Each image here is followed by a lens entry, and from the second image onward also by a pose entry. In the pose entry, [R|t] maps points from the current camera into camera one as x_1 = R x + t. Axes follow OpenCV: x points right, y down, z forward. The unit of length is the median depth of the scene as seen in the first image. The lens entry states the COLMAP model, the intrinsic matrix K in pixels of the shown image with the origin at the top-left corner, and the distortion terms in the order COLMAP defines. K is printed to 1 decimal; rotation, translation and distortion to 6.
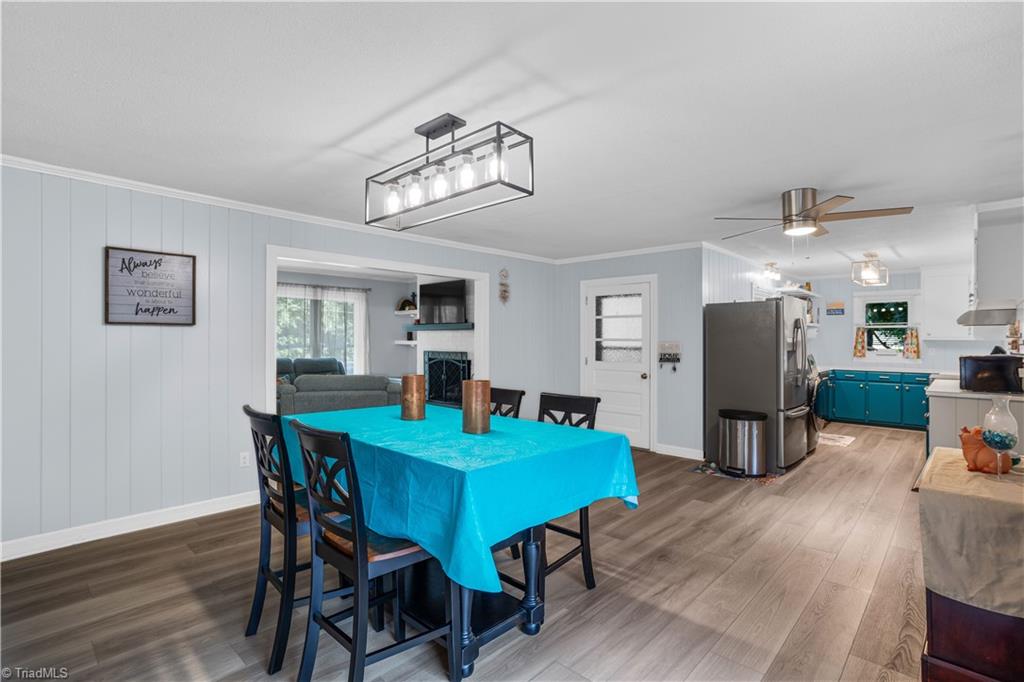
lens RADIAL K [[489.9, 0, 515.8], [0, 489.9, 335.4], [0, 0, 1]] dist [-0.048434, 0.026848]
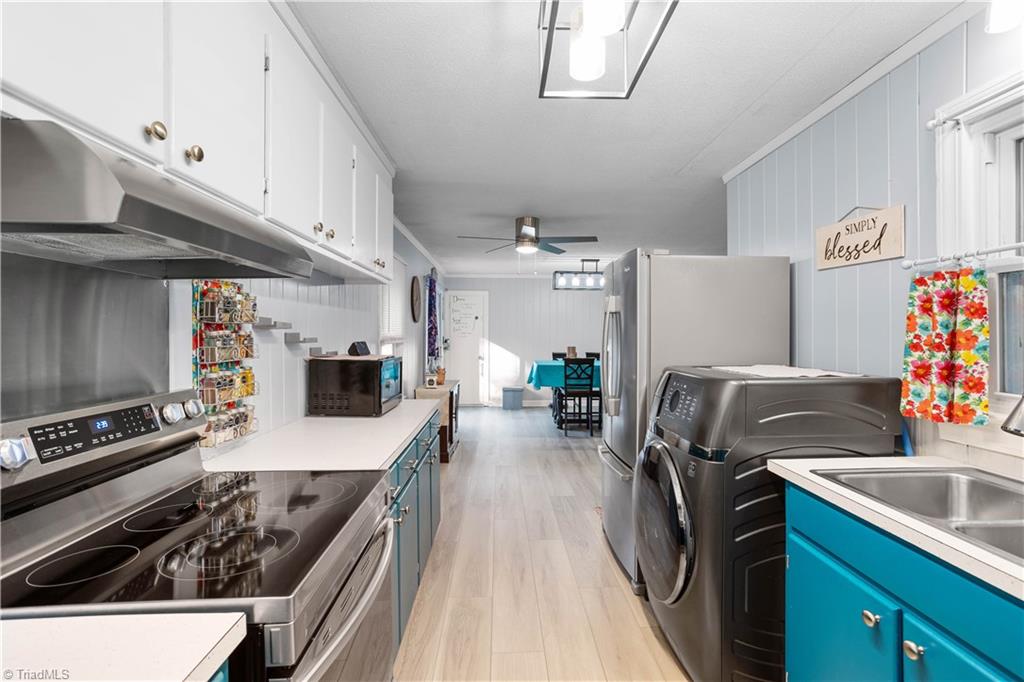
lens RADIAL K [[498.9, 0, 514.6], [0, 498.9, 336.2], [0, 0, 1]] dist [-0.038715, 0.032874]
pose [[-0.709820, -0.000191, -0.704384, 0.936188], [0.003440, 0.999987, -0.003737, 0.012961], [0.704375, -0.005076, -0.709810, 1.156879]]
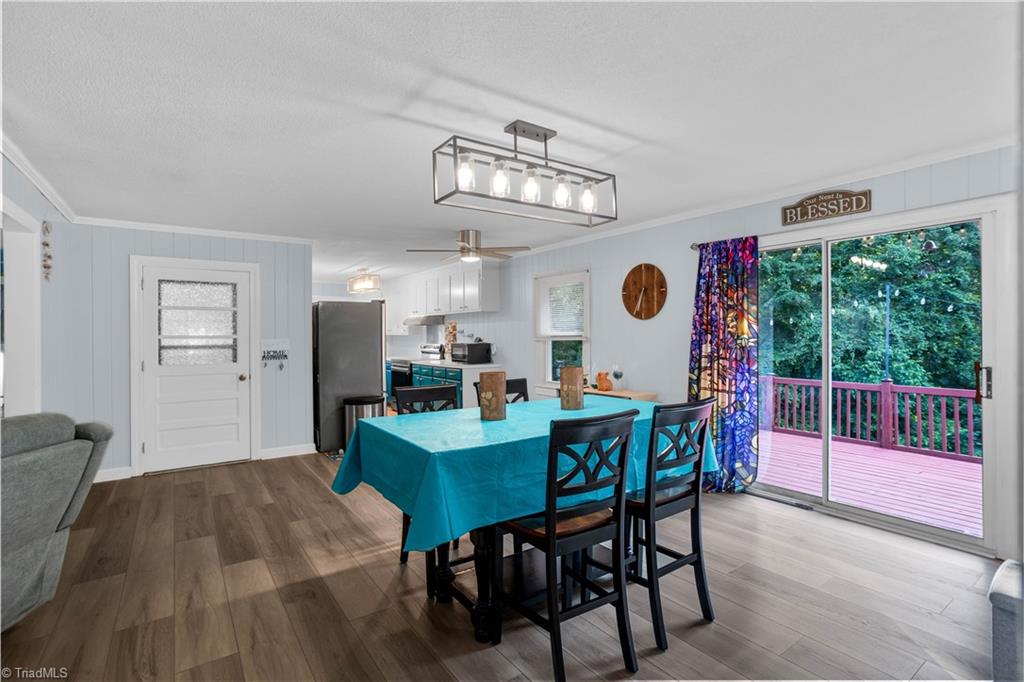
lens RADIAL K [[489.9, 0, 515.8], [0, 489.9, 335.4], [0, 0, 1]] dist [-0.048434, 0.026848]
pose [[0.197866, -0.009596, 0.980182, -0.493098], [0.001267, 0.999954, 0.009533, -0.000633], [-0.980228, -0.000644, 0.197869, 0.341212]]
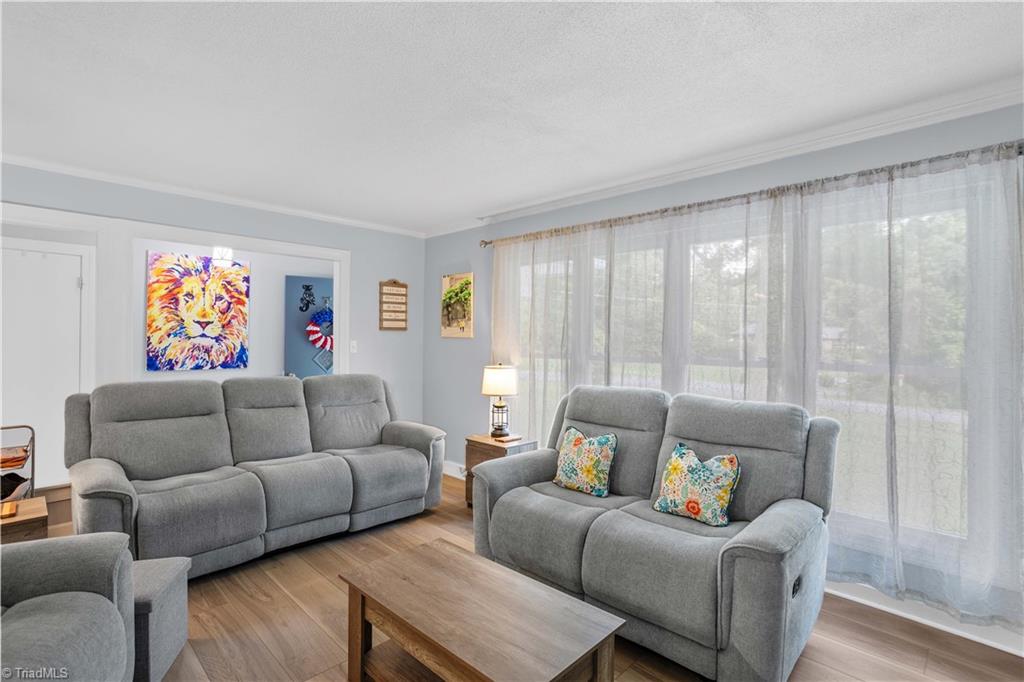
lens RADIAL K [[498.9, 0, 514.6], [0, 498.9, 336.2], [0, 0, 1]] dist [-0.038715, 0.032874]
pose [[-0.025238, -0.003962, -0.999674, -0.078375], [-0.002983, 0.999988, -0.003888, 0.004001], [0.999677, 0.002884, -0.025249, 1.094015]]
